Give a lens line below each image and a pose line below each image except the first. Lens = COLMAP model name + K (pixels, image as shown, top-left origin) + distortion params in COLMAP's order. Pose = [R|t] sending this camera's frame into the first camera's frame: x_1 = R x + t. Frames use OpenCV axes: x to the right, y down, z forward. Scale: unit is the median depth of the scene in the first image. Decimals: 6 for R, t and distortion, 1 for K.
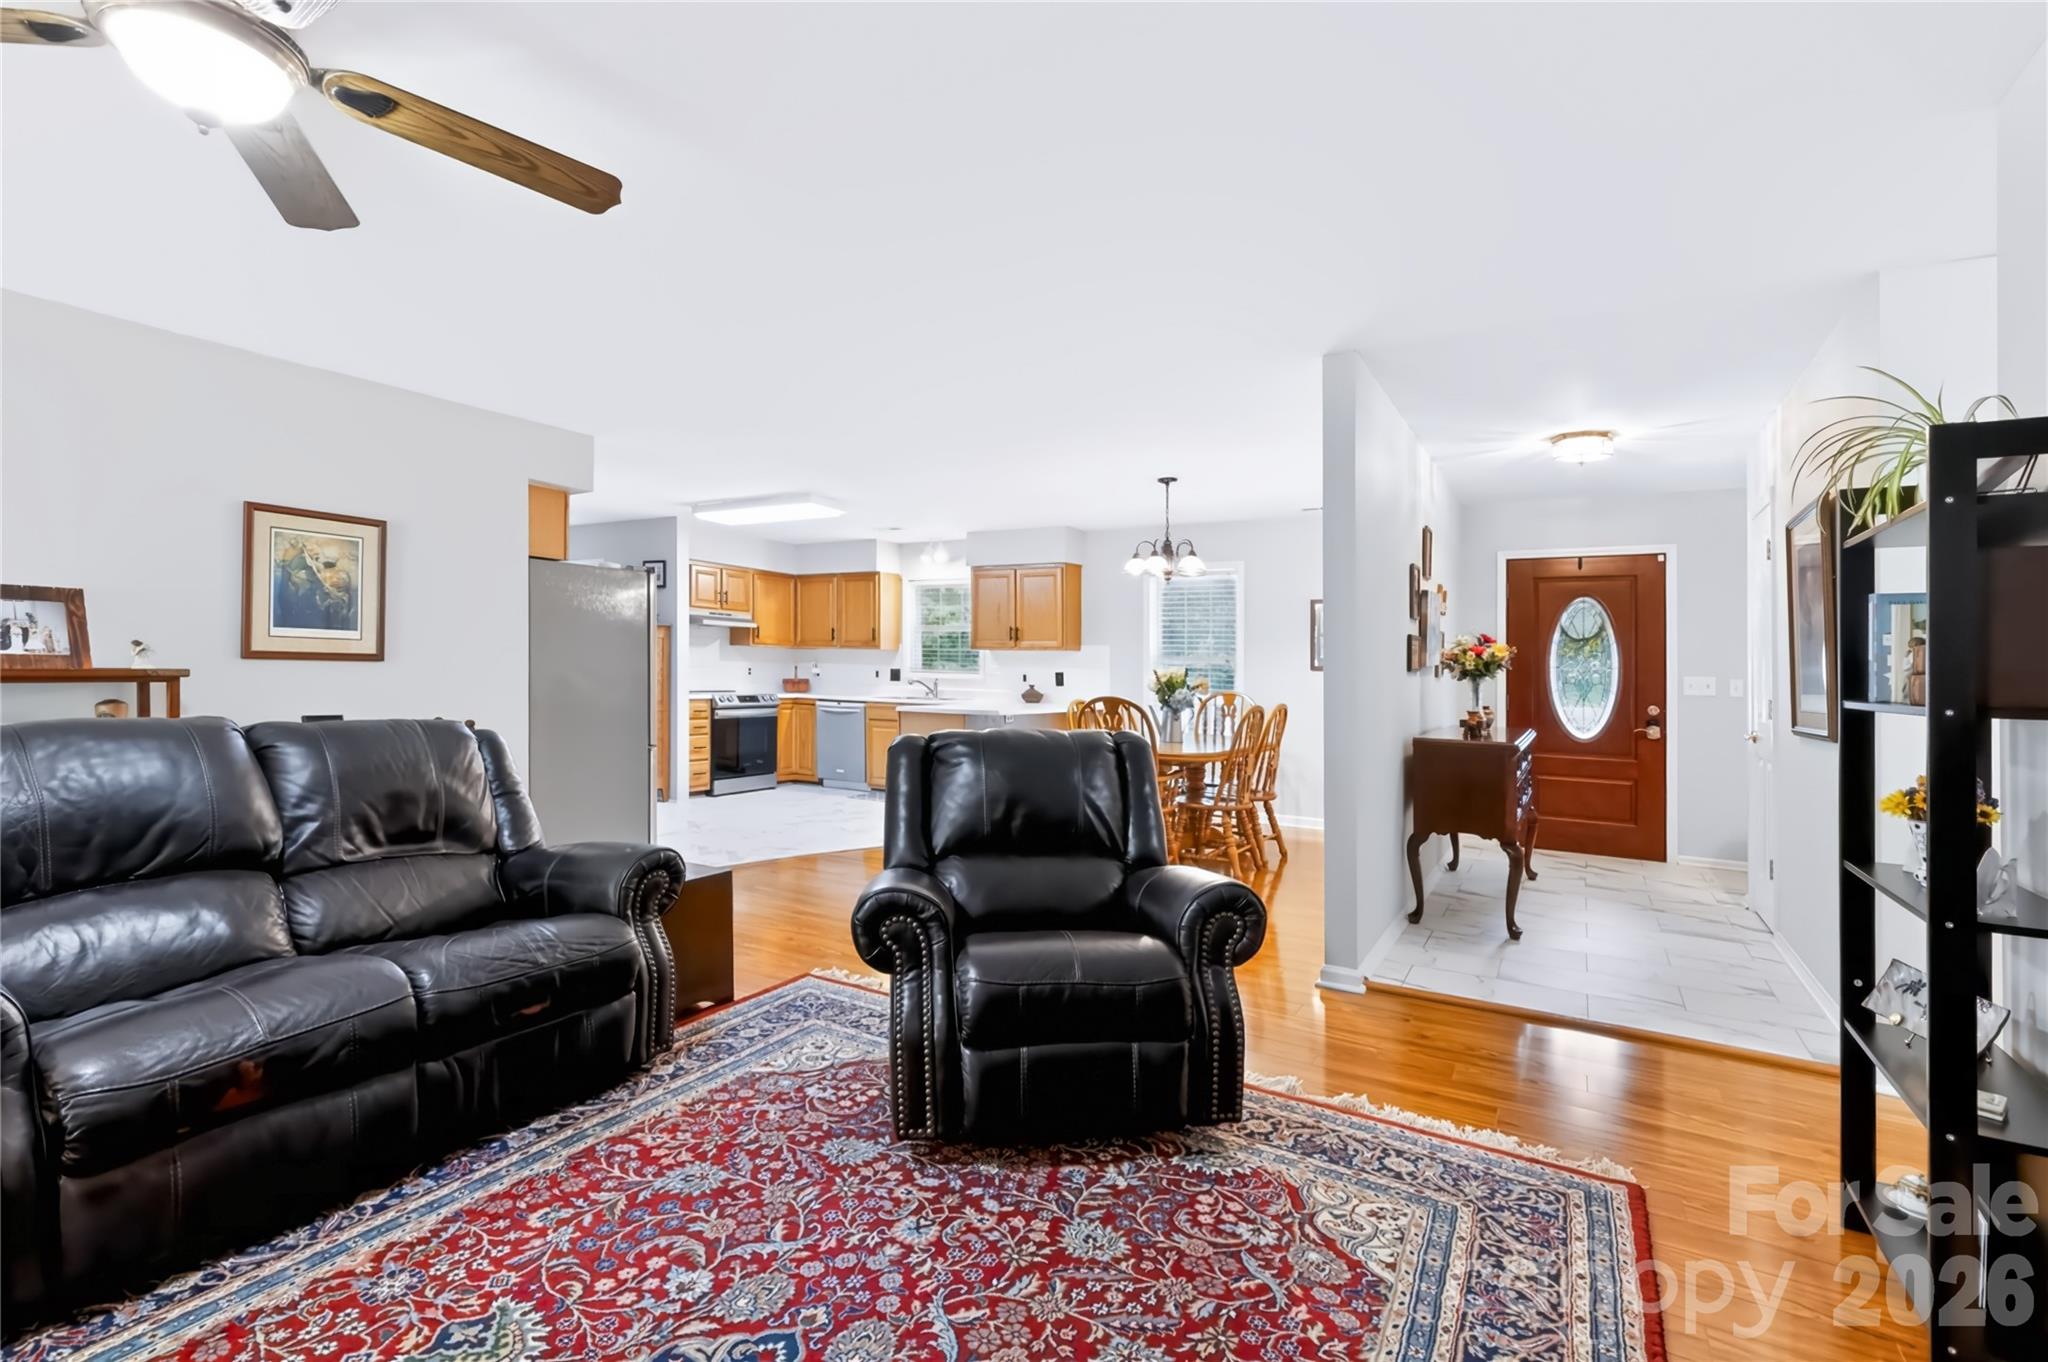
lens RADIAL K [[919.9, 0, 1039.3], [0, 919.9, 620.5], [0, 0, 1]] dist [0.005838, -0.002676]
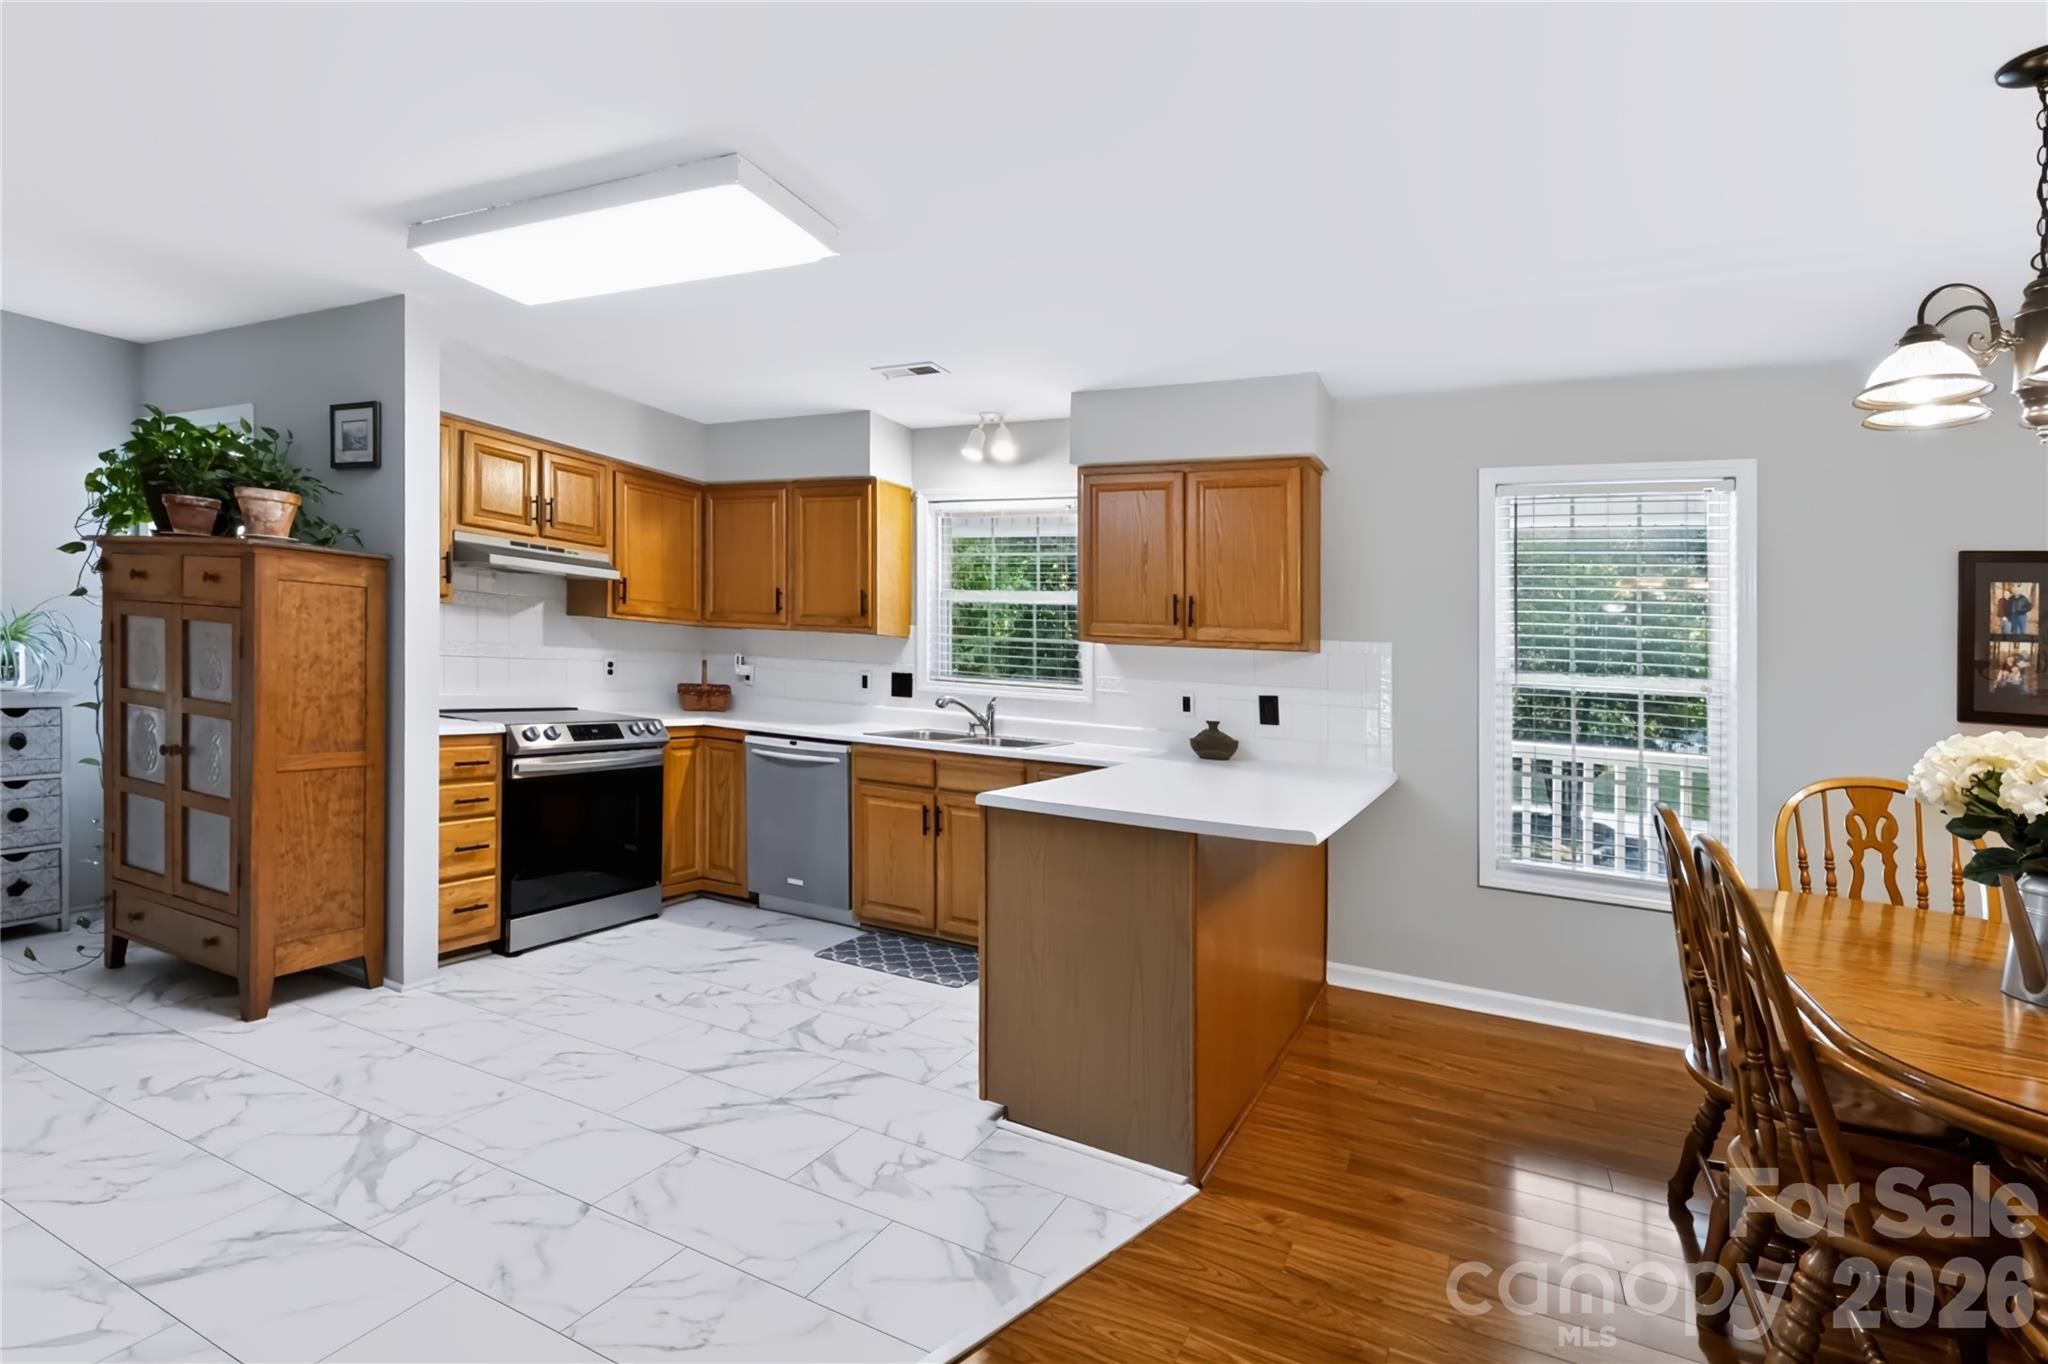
lens RADIAL K [[919.9, 0, 1020.0], [0, 919.9, 693.4], [0, 0, 1]] dist [0.005838, -0.002676]
pose [[0.996813, 0.031152, 0.073434, -0.200776], [-0.037587, 0.995417, 0.087934, 0.025486], [-0.070358, -0.090414, 0.993416, 0.763042]]
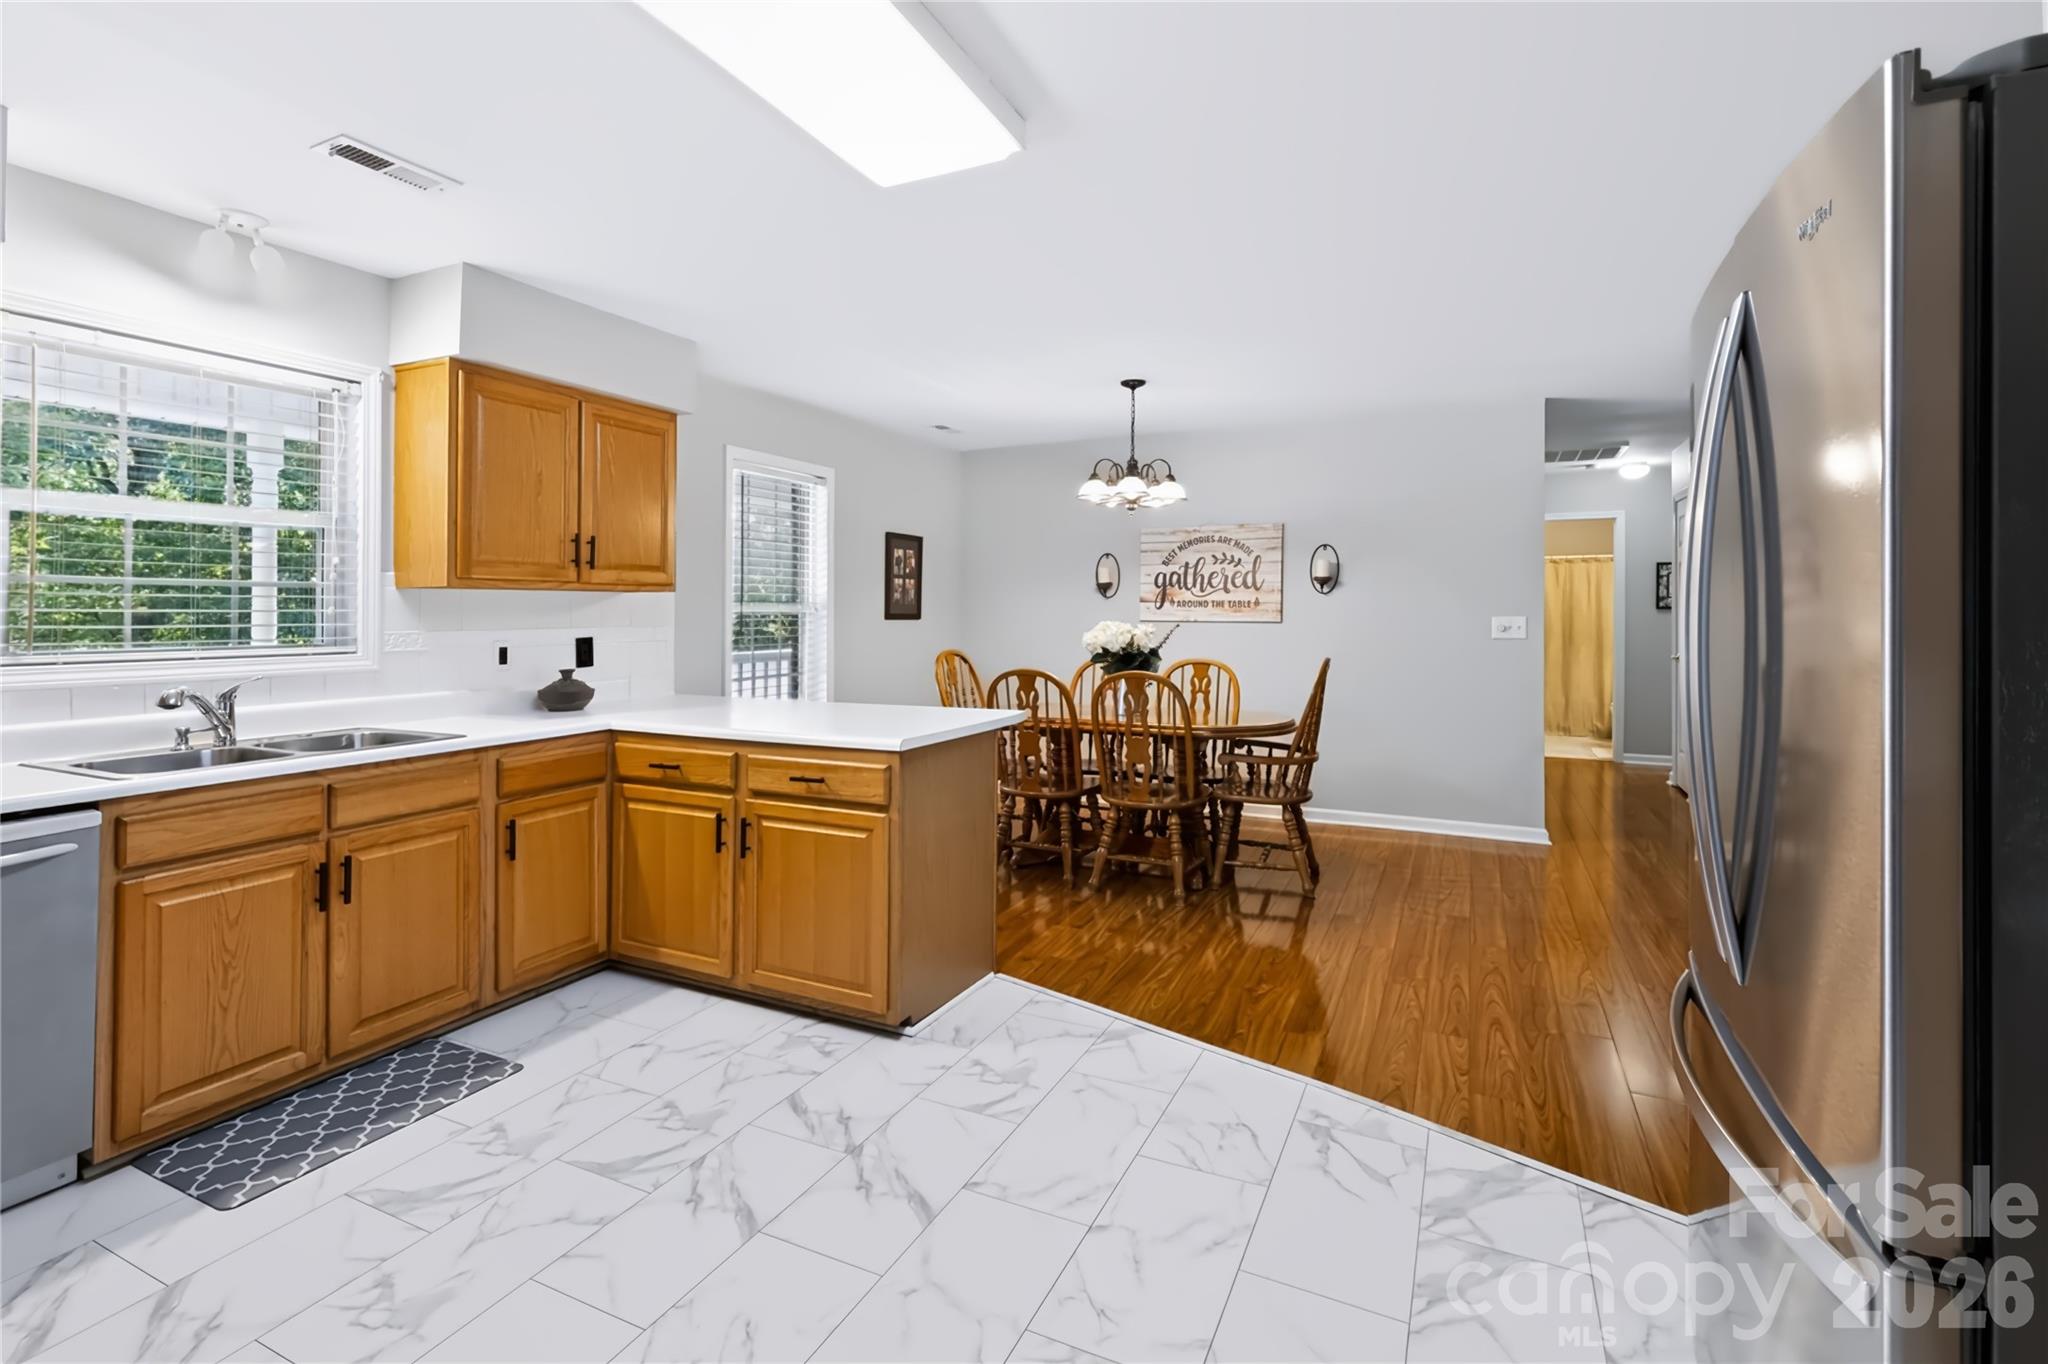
lens RADIAL K [[919.9, 0, 1004.6], [0, 919.9, 609.7], [0, 0, 1]] dist [0.005838, -0.002676]
pose [[-0.040929, -0.016800, 0.999021, -0.638026], [-0.049767, 0.998652, 0.014754, 0.035148], [-0.997922, -0.049114, -0.041710, 1.147411]]
